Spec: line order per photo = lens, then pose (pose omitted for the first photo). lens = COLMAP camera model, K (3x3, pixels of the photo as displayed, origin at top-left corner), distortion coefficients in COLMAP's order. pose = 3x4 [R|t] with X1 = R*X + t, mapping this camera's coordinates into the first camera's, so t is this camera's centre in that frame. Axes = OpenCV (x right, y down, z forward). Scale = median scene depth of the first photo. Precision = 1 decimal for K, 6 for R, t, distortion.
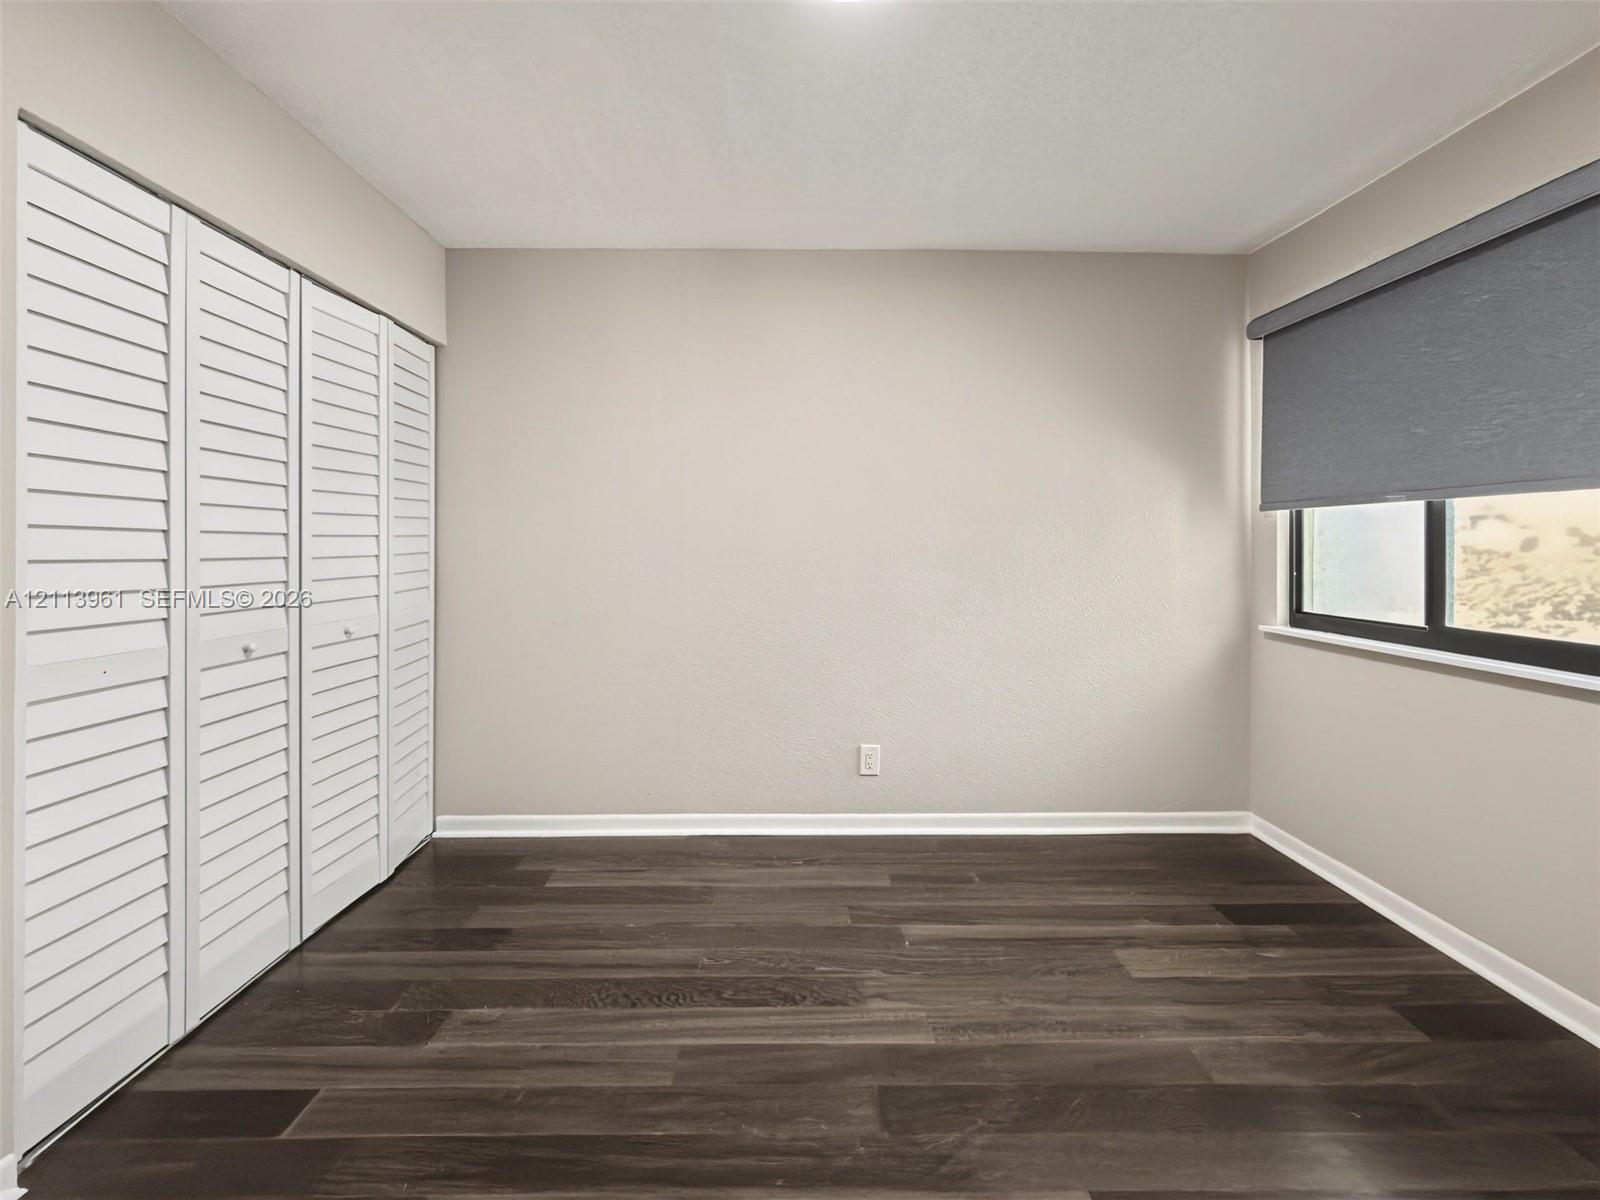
lens RADIAL K [[651.8, 0, 809.4], [0, 651.8, 577.8], [0, 0, 1]] dist [-0.001776, -0.000320]
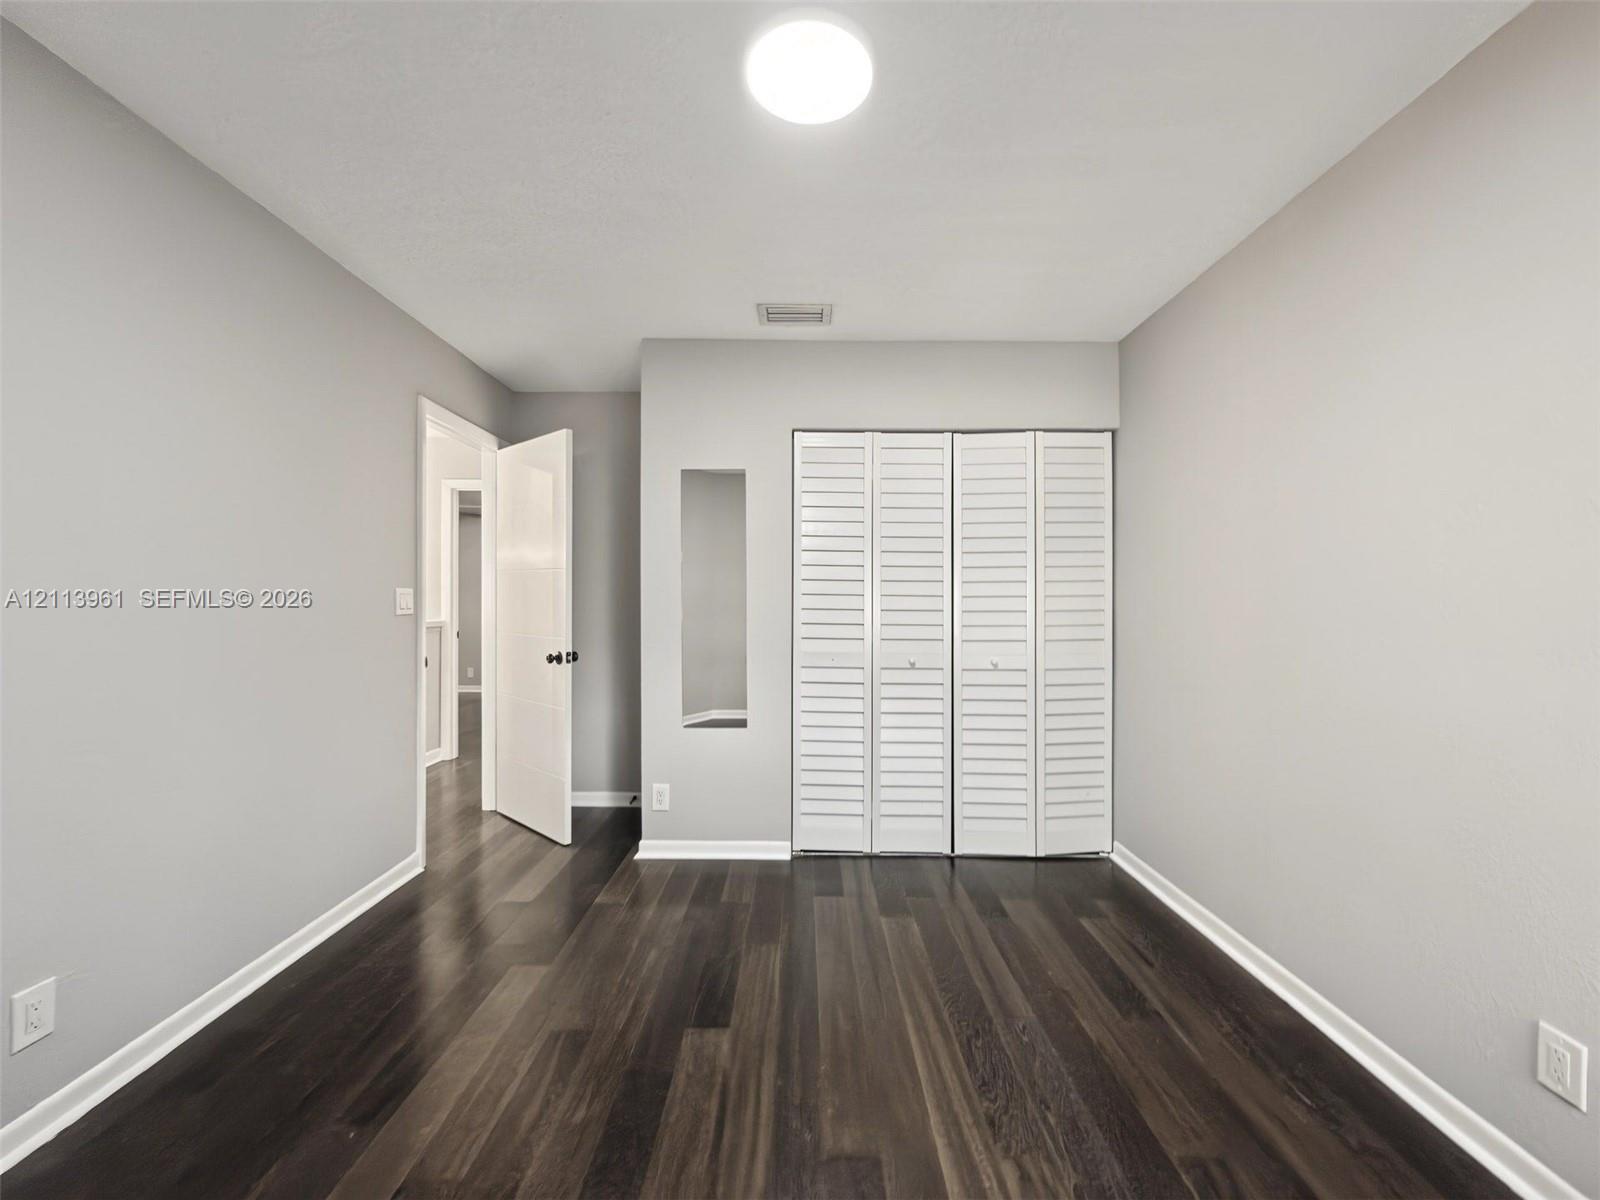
lens RADIAL K [[658.9, 0, 802.0], [0, 658.9, 607.7], [0, 0, 1]] dist [0.001506, 0.000342]
pose [[-0.022581, 0.001604, -0.999744, 0.899812], [-0.059529, 0.998222, 0.002946, -0.016318], [0.997971, 0.059580, -0.022445, 0.717678]]
